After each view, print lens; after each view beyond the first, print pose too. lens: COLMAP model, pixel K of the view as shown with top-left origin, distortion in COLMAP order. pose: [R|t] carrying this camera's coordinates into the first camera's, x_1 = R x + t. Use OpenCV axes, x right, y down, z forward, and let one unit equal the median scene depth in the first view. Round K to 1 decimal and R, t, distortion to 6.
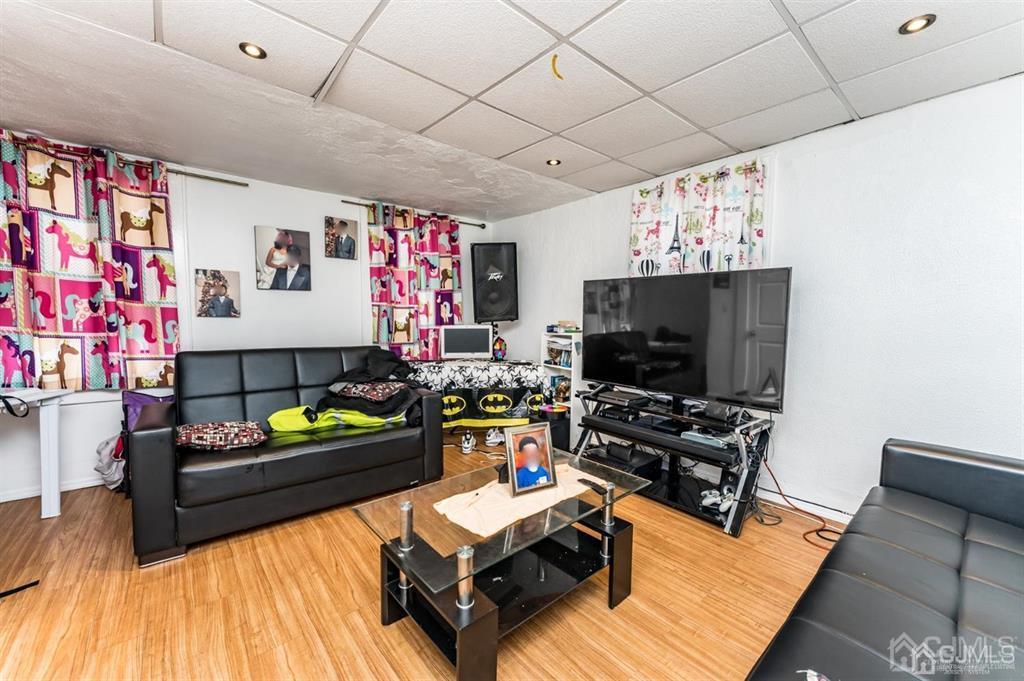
lens RADIAL K [[405.9, 0, 510.4], [0, 405.9, 340.9], [0, 0, 1]] dist [-0.000946, -0.000321]
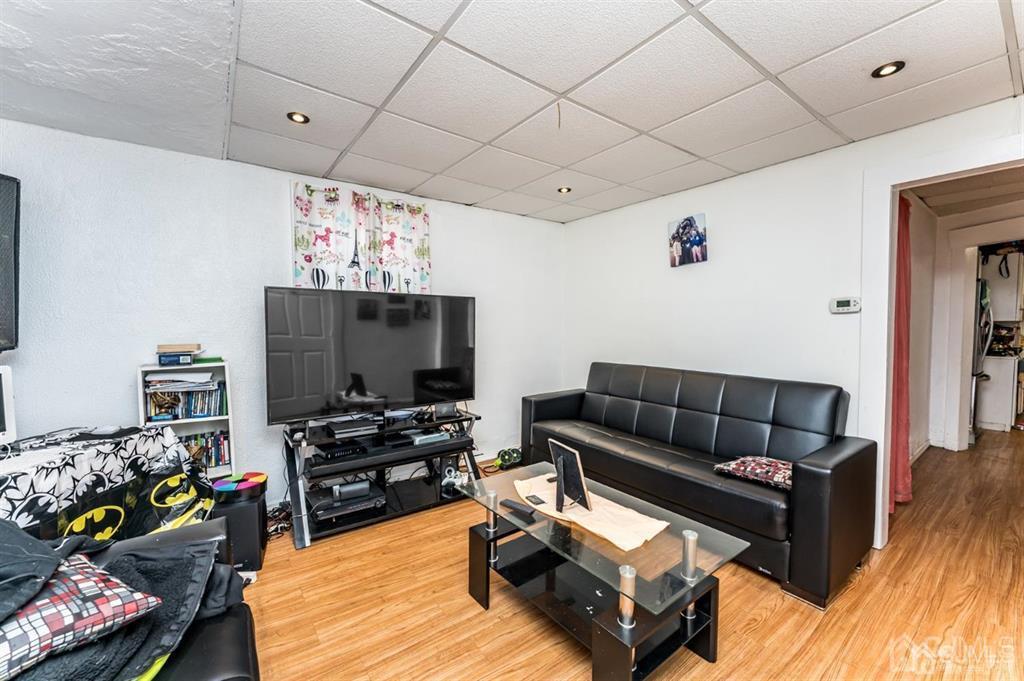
lens RADIAL K [[405.9, 0, 510.9], [0, 405.9, 342.3], [0, 0, 1]] dist [-0.000946, -0.000321]
pose [[0.070219, -0.051520, 0.996200, -0.525643], [0.064070, 0.996836, 0.047036, -0.059705], [-0.995472, 0.060524, 0.073298, 0.553731]]
